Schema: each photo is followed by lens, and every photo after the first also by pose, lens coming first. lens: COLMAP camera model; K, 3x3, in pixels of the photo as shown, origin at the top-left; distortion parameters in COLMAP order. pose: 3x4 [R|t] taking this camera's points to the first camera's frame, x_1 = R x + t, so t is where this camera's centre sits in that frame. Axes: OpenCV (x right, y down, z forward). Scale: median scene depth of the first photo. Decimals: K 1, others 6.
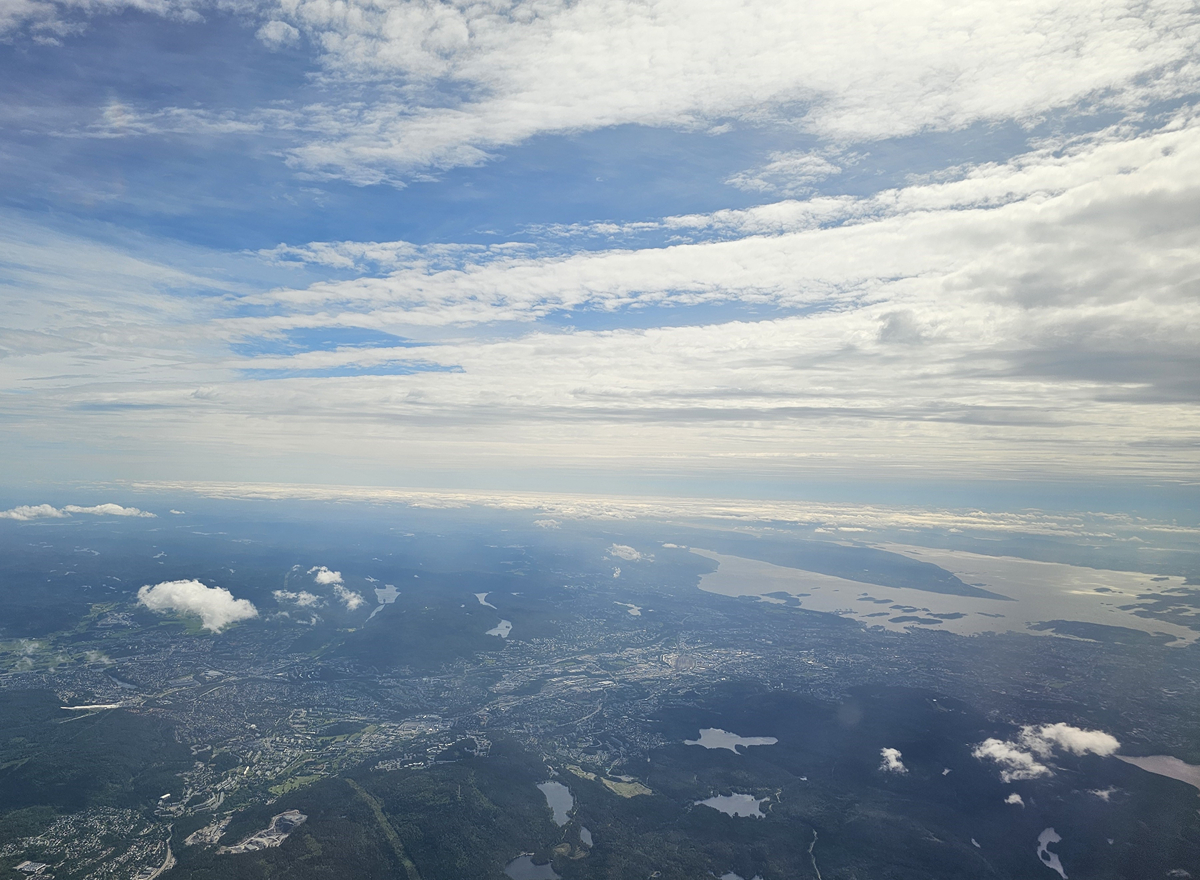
lens RADIAL K [[700.1, 0, 600.0], [0, 700.1, 440.0], [0, 0, 1]] dist [0.043657, -0.031200]
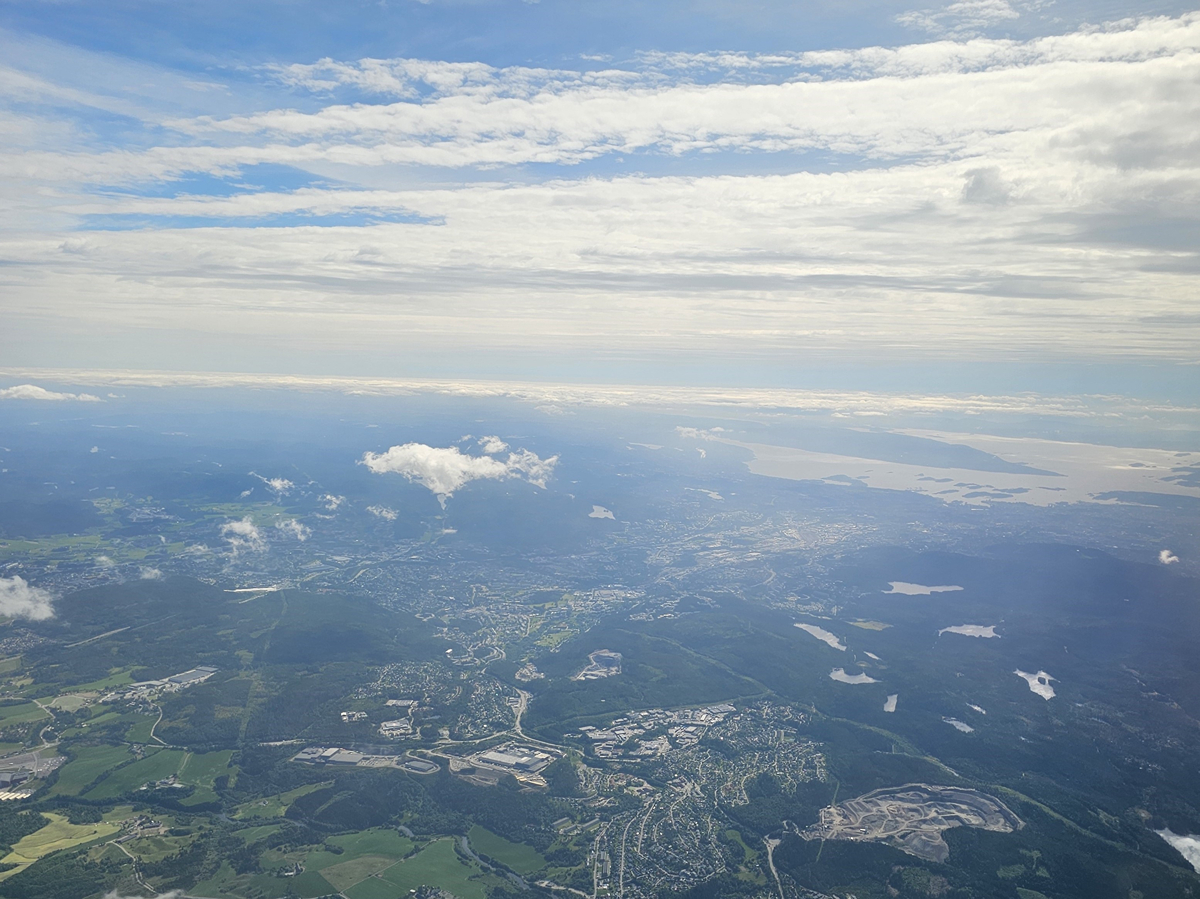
lens RADIAL K [[892.1, 0, 600.0], [0, 892.1, 449.5], [0, 0, 1]] dist [0.013112, 0.006267]
pose [[0.985897, -0.019170, 0.166249, -0.249723], [-0.004810, 0.989762, 0.142649, 0.015497], [-0.167281, -0.141437, 0.975711, -0.096488]]
